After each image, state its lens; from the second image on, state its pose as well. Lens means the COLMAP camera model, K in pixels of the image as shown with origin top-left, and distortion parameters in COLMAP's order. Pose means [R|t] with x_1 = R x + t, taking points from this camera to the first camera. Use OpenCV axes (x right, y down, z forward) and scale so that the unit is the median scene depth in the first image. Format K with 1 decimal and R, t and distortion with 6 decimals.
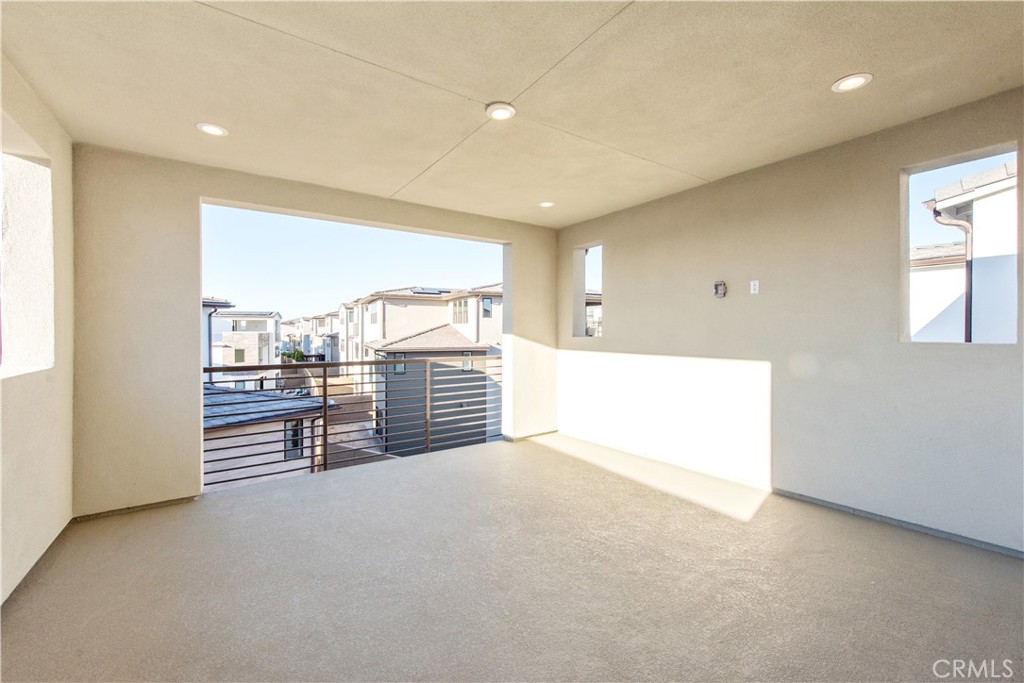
lens RADIAL K [[406.7, 0, 512.6], [0, 406.7, 333.0], [0, 0, 1]] dist [0.011121, -0.001244]
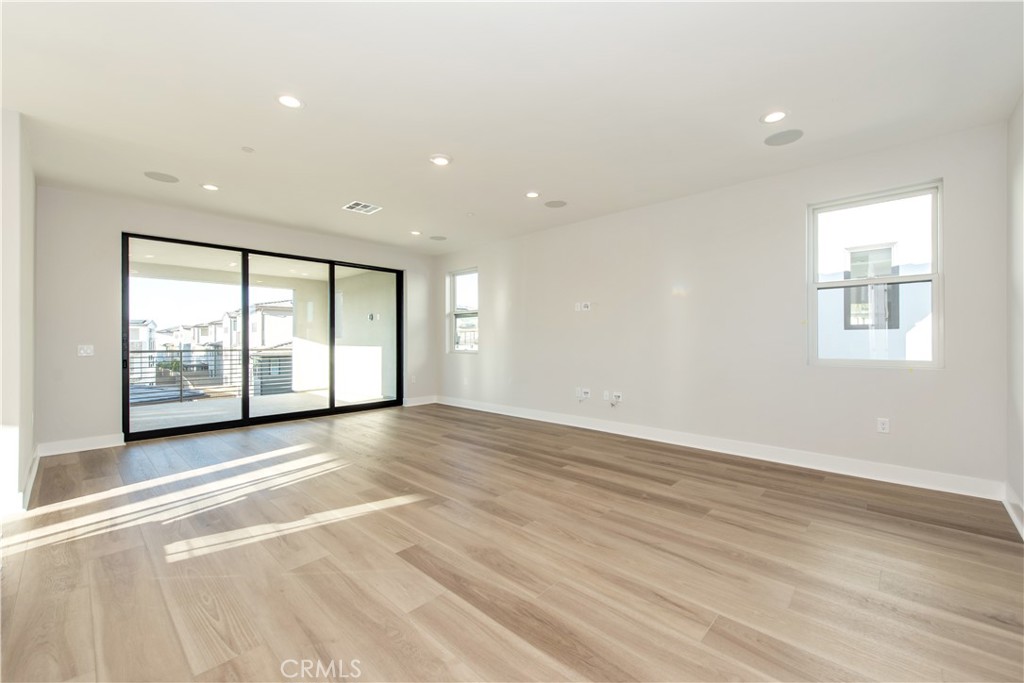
lens RADIAL K [[406.7, 0, 510.8], [0, 406.7, 339.3], [0, 0, 1]] dist [0.011121, -0.001244]
pose [[0.980543, 0.000633, 0.196303, 0.071895], [0.001095, 0.999962, -0.008693, 0.003696], [-0.196301, 0.008739, 0.980505, -0.127210]]
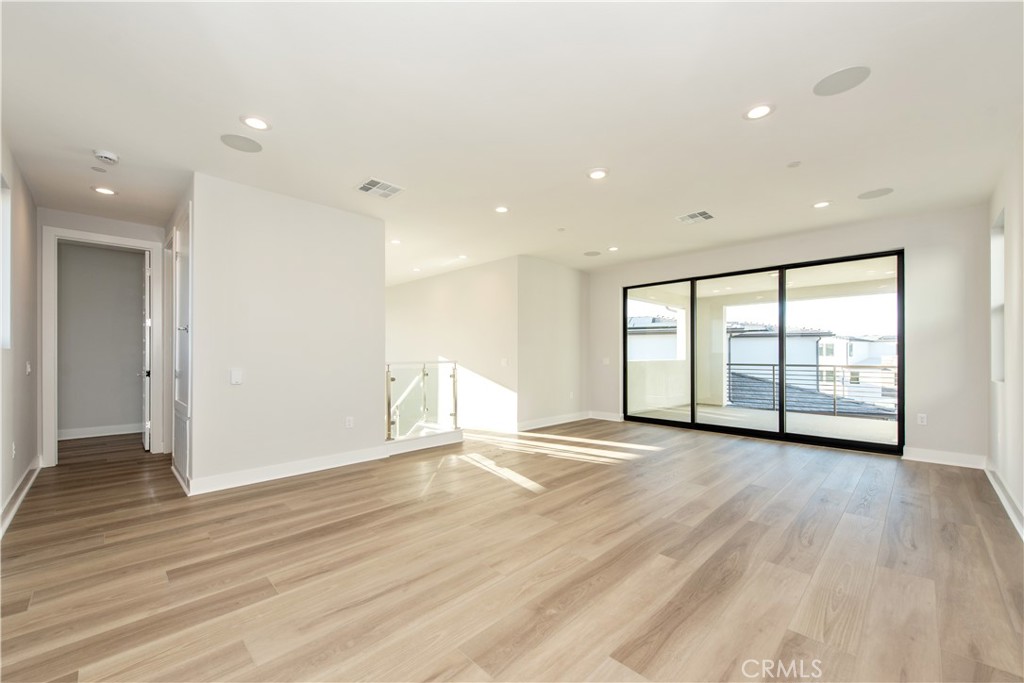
lens RADIAL K [[406.7, 0, 528.3], [0, 406.7, 353.9], [0, 0, 1]] dist [0.011121, -0.001244]
pose [[0.197469, -0.000699, -0.980309, 0.145547], [-0.009057, 0.999956, -0.002537, 0.003086], [0.980267, 0.009379, 0.197454, -0.076997]]
